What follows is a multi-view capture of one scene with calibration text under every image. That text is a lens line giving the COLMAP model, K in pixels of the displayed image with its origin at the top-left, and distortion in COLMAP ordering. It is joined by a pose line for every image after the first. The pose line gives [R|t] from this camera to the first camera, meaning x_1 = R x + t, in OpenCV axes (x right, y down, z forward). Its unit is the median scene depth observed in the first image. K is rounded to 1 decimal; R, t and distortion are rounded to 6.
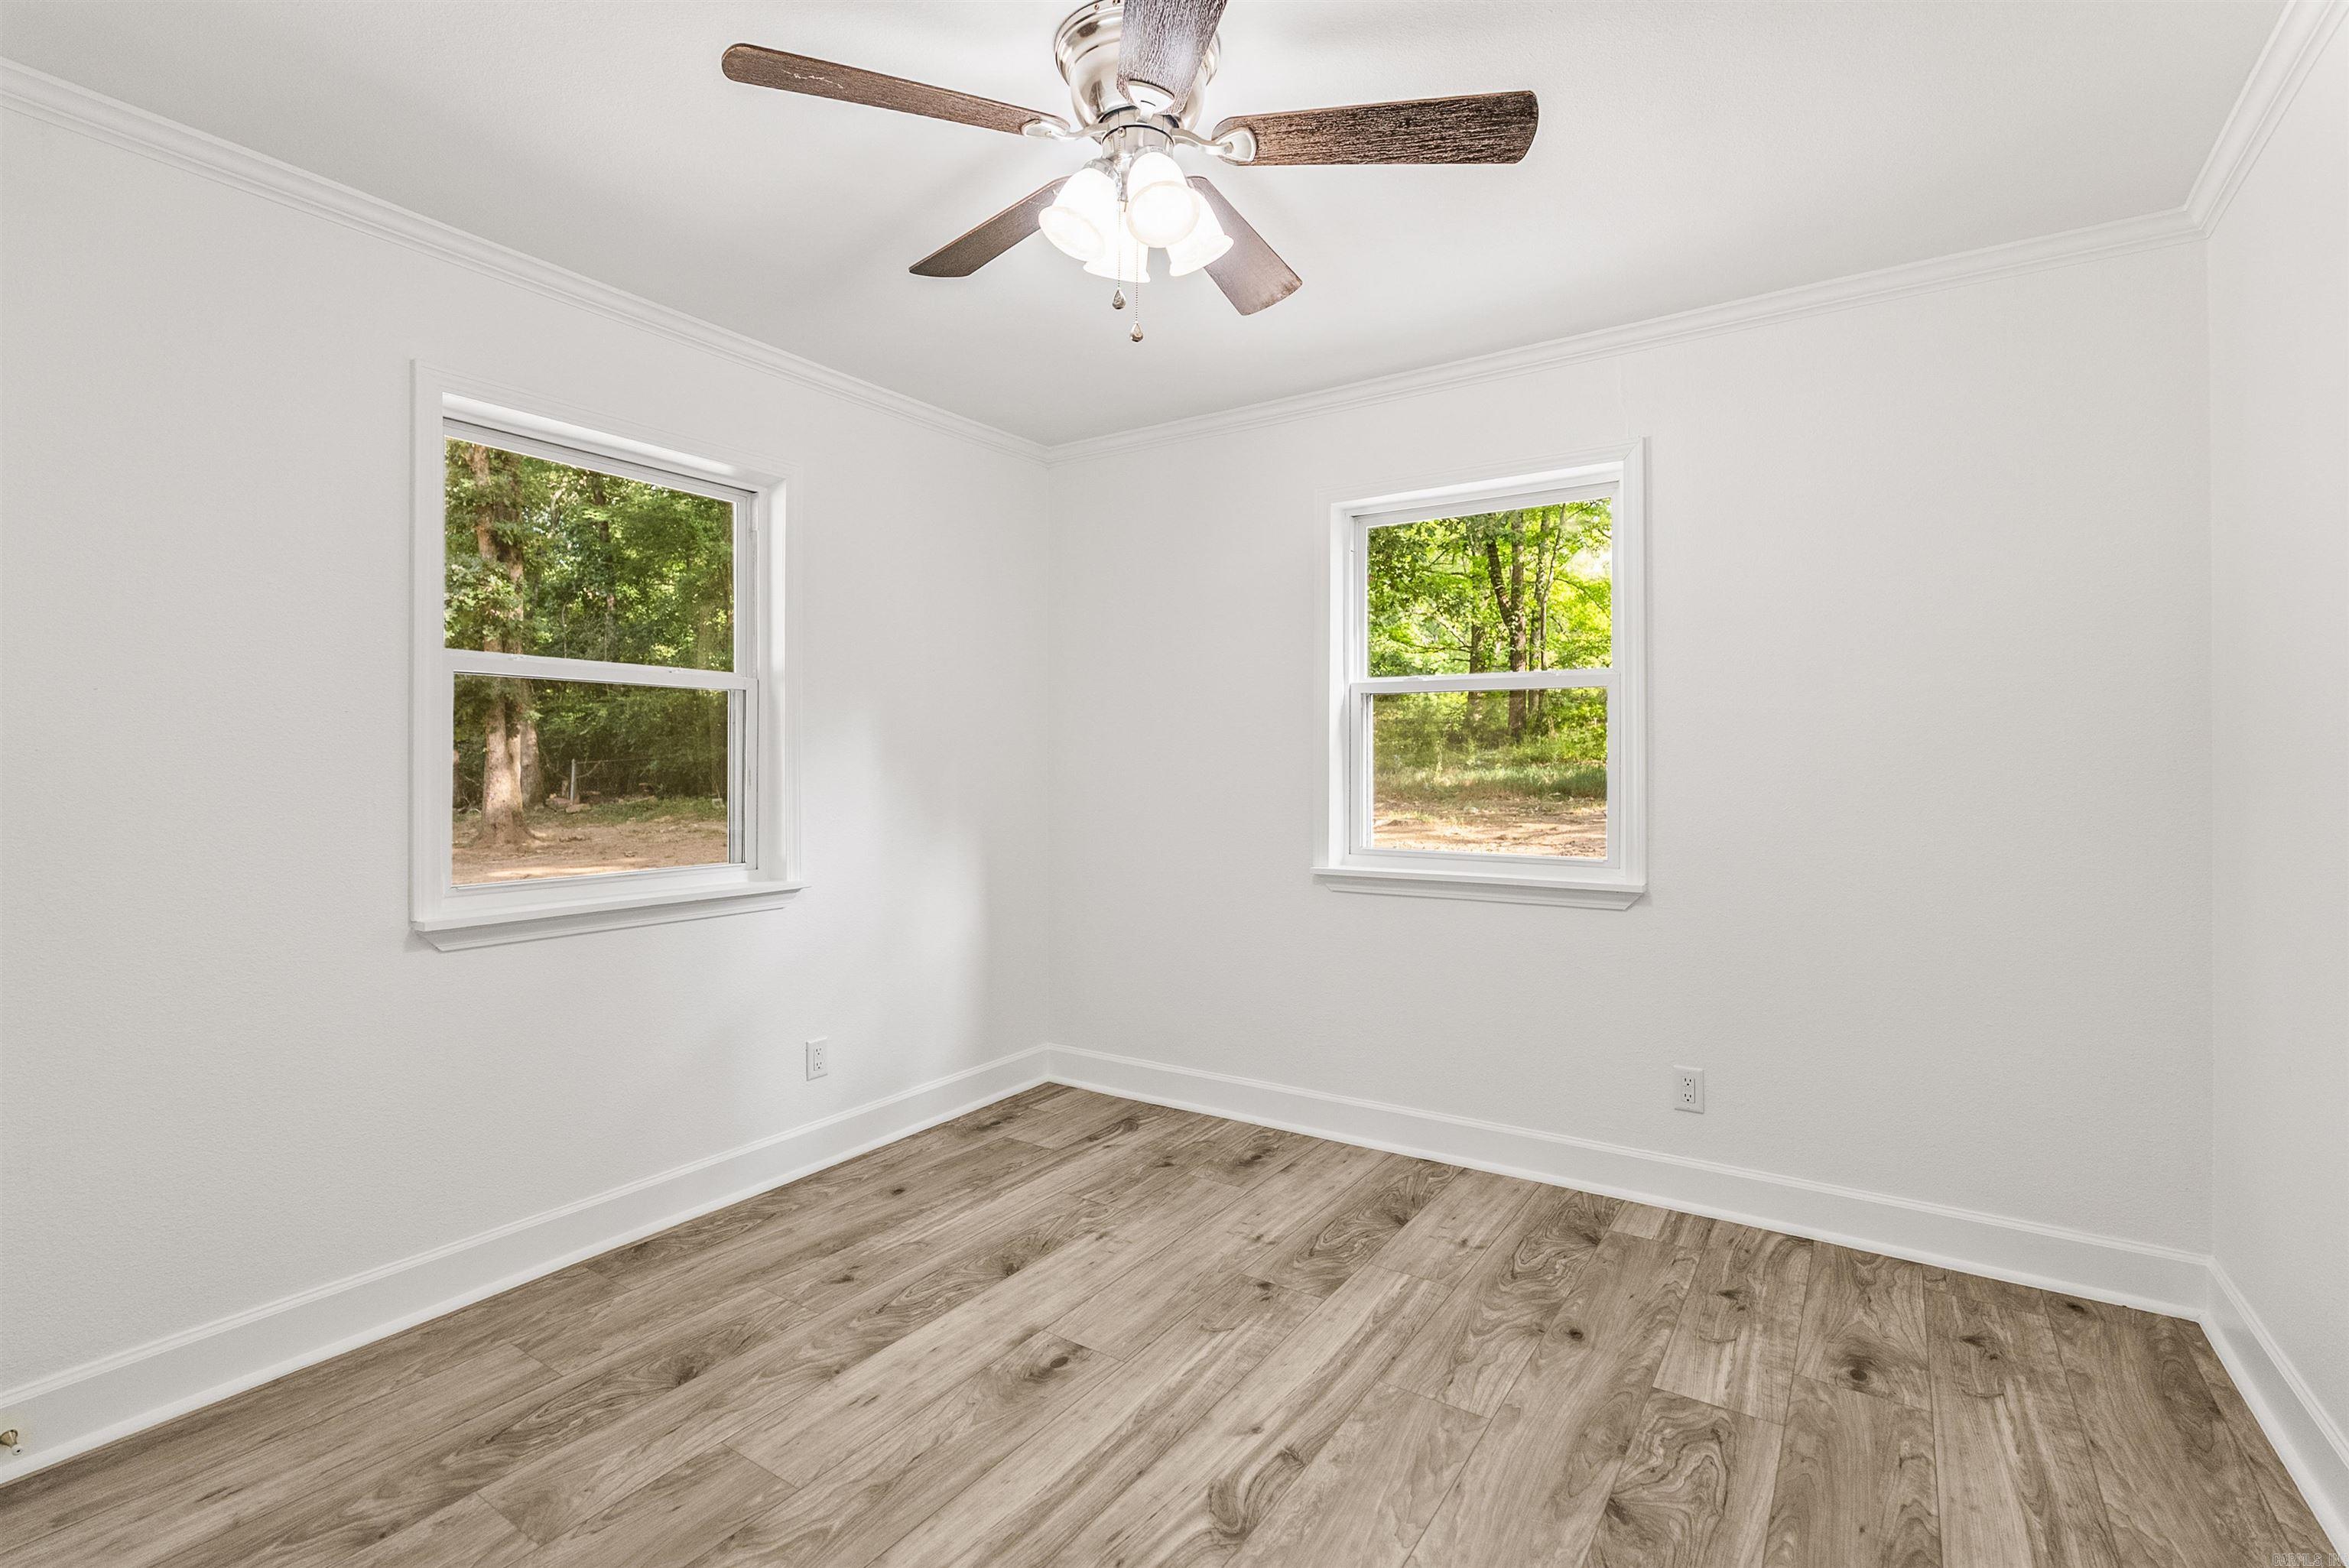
lens RADIAL K [[1073.0, 0, 1181.6], [0, 1073.0, 770.1], [0, 0, 1]] dist [0.010758, -0.001037]
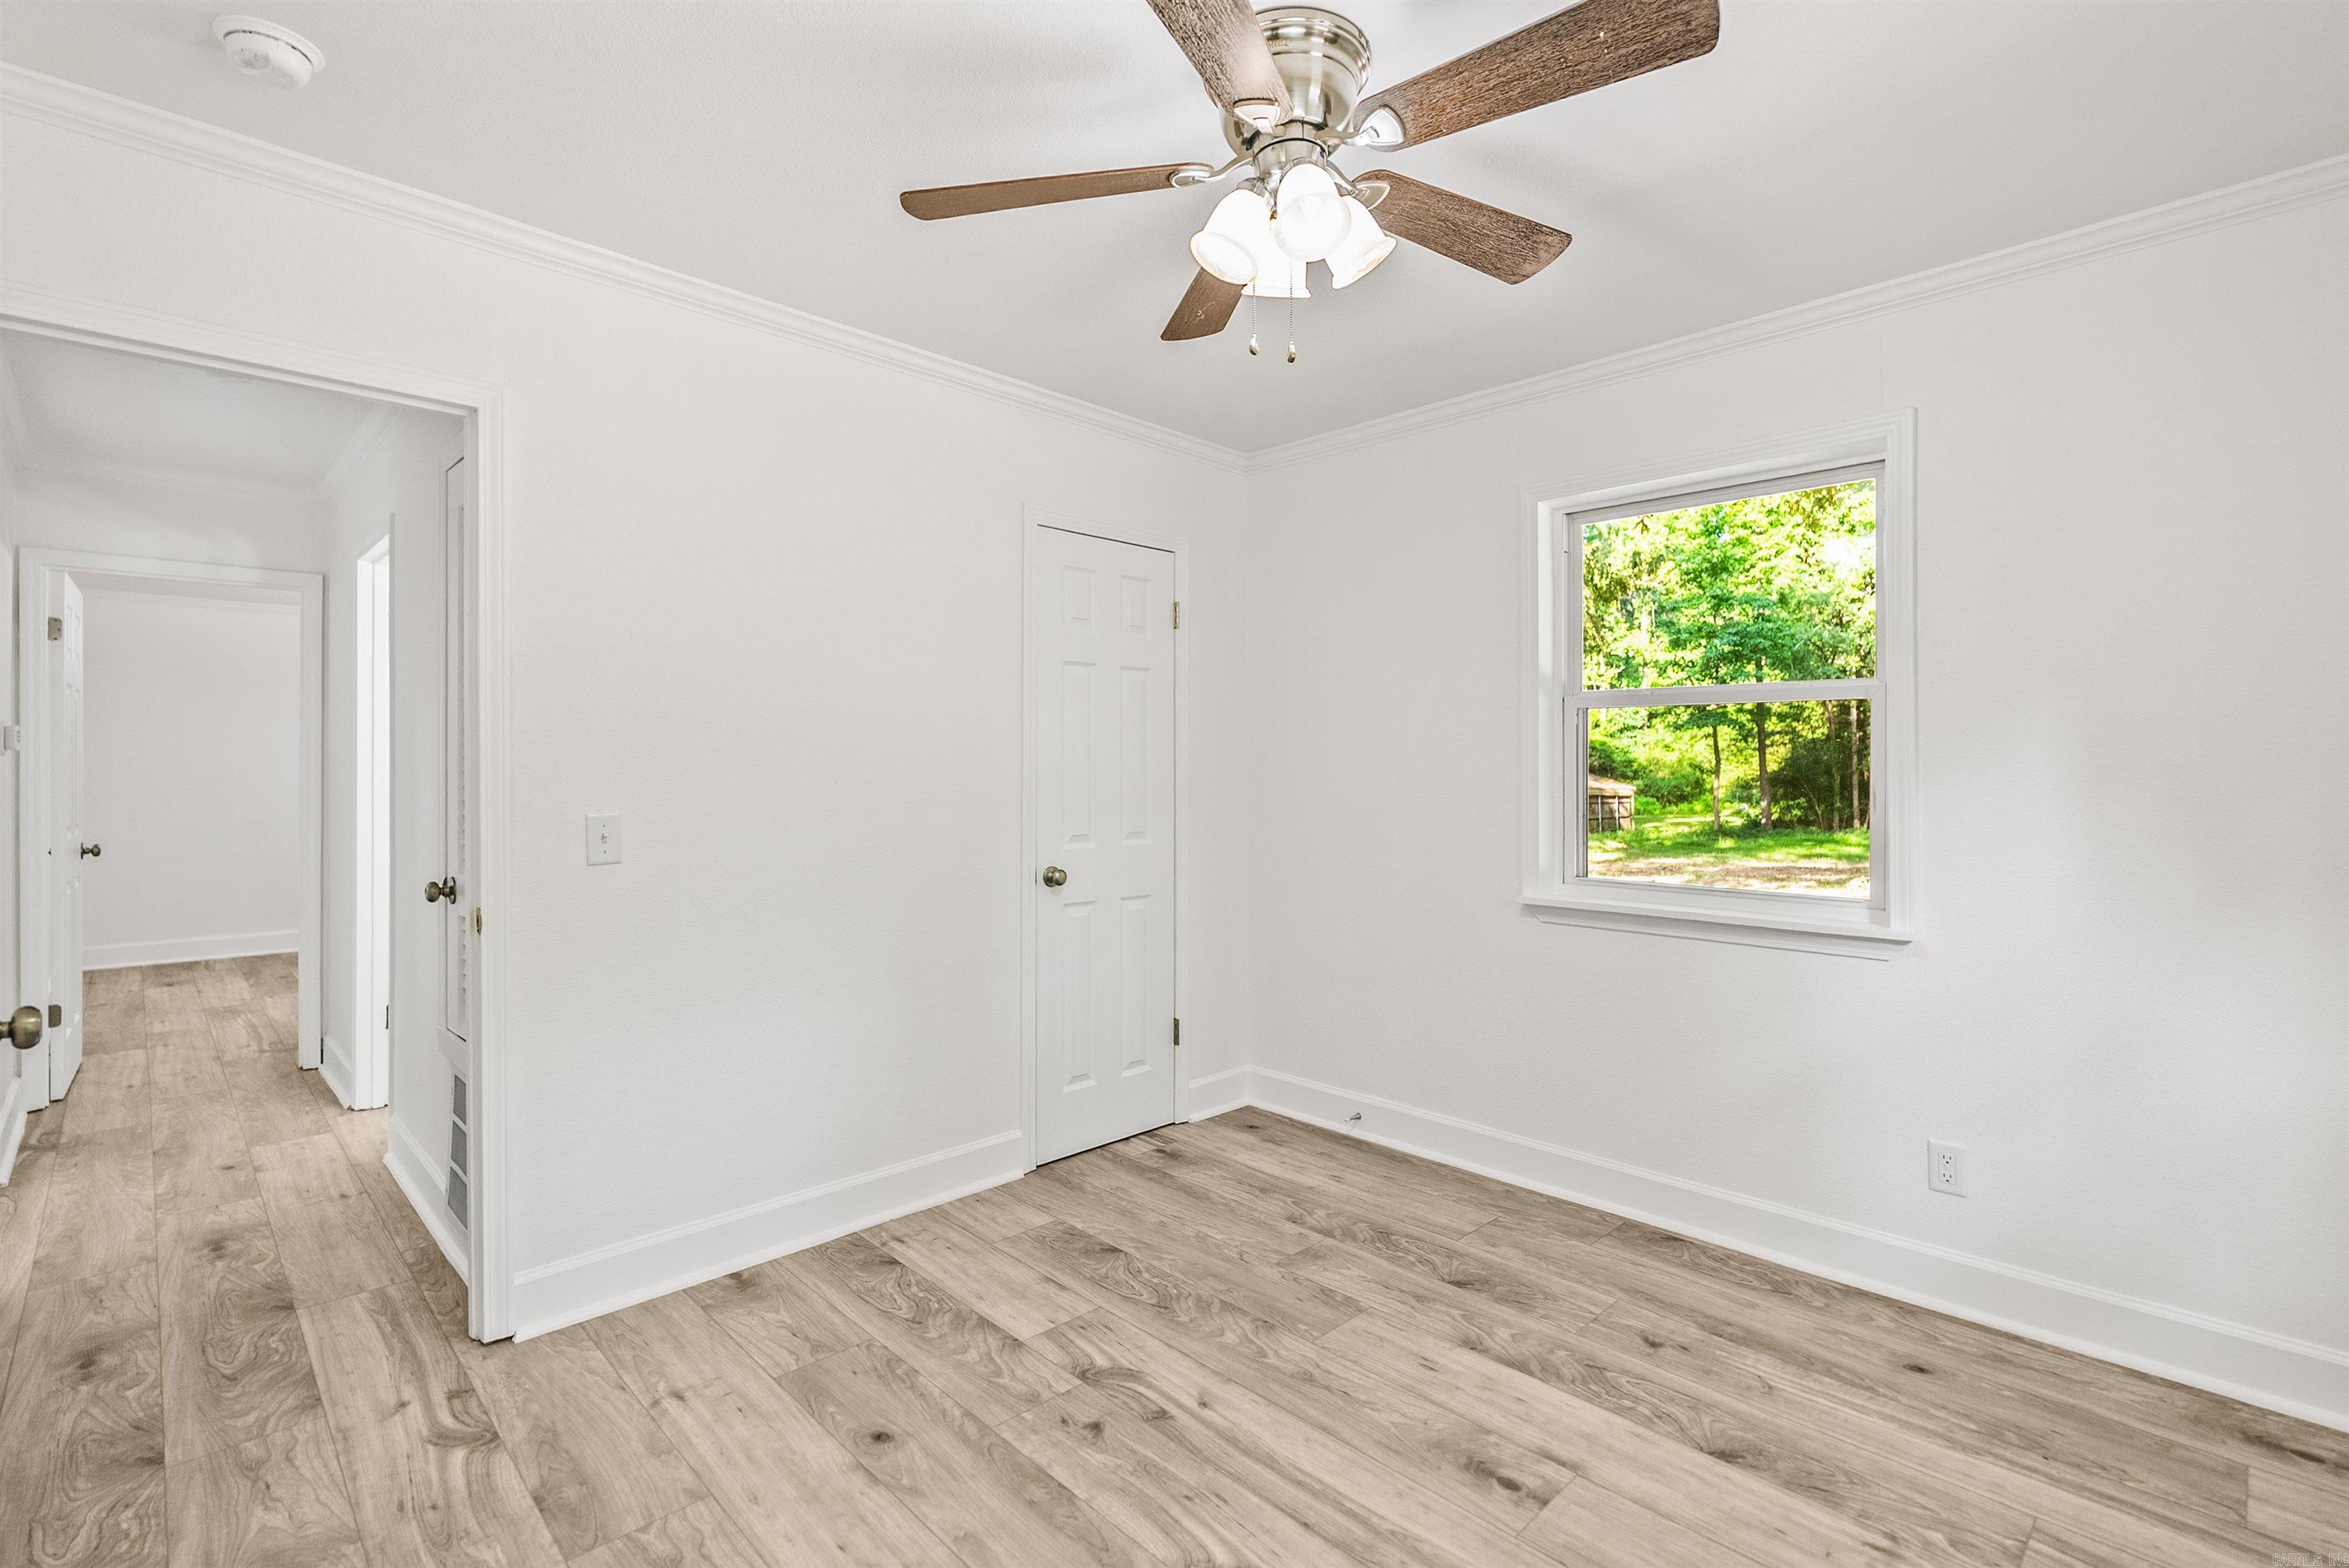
lens RADIAL K [[1073.0, 0, 1177.0], [0, 1073.0, 789.8], [0, 0, 1]] dist [0.010758, -0.001037]
pose [[-0.217403, 0.016250, -0.975947, 0.691751], [-0.001124, 0.999857, 0.016898, -0.019536], [0.976081, 0.004771, -0.217353, 0.819273]]
